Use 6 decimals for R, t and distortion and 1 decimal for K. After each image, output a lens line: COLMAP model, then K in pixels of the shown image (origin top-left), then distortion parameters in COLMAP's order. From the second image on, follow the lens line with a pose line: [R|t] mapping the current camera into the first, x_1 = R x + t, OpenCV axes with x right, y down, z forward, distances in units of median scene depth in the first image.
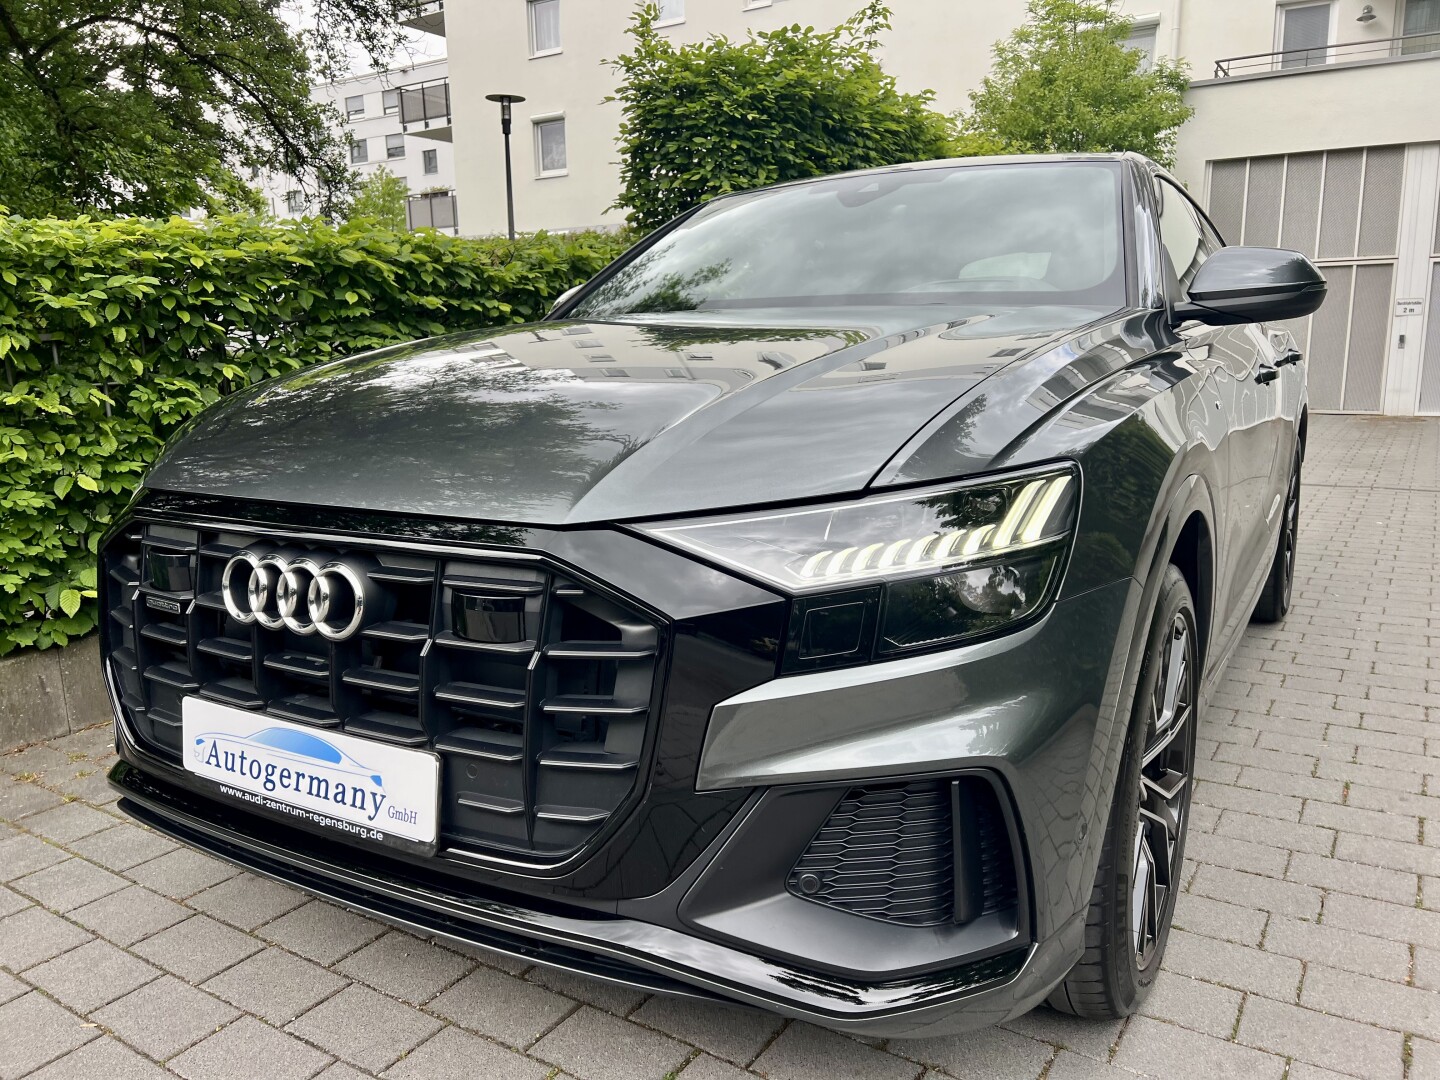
lens RADIAL K [[1071.6, 0, 720.5], [0, 1071.6, 542.2], [0, 0, 1]] dist [-0.003058, -0.005893]
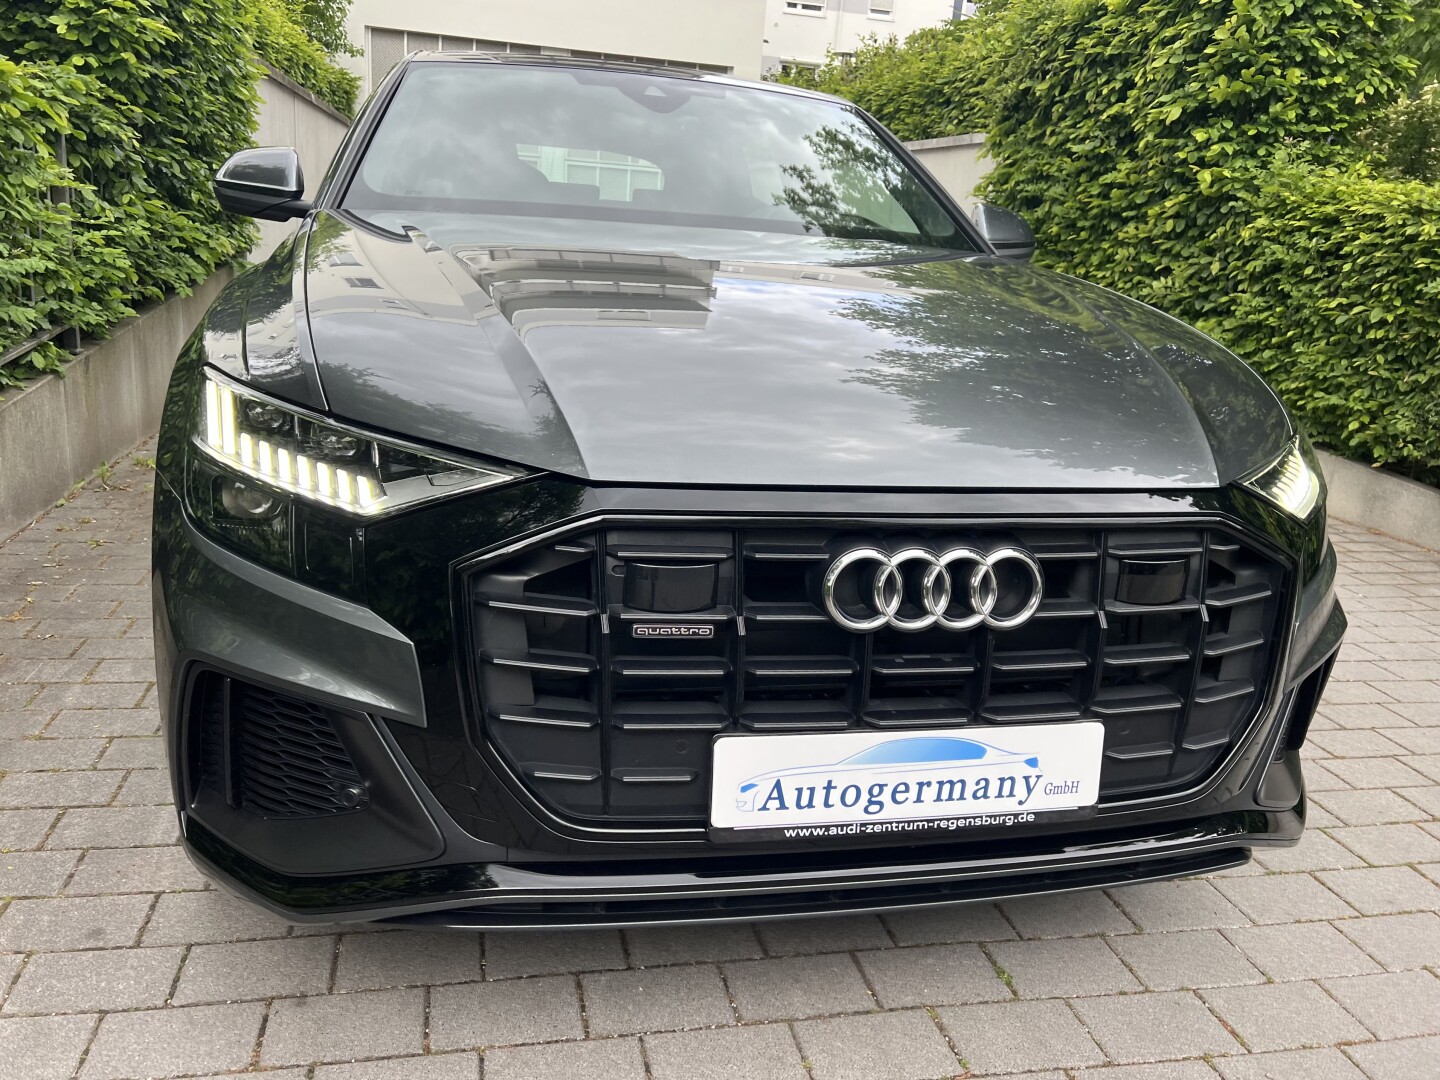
lens RADIAL K [[1110.5, 0, 720.9], [0, 1110.5, 538.8], [0, 0, 1]] dist [0.051365, -0.000058]
pose [[0.733743, -0.124178, 0.667983, -1.133916], [0.057059, 0.990945, 0.121540, -0.116192], [-0.677027, -0.051065, 0.734185, 0.430825]]
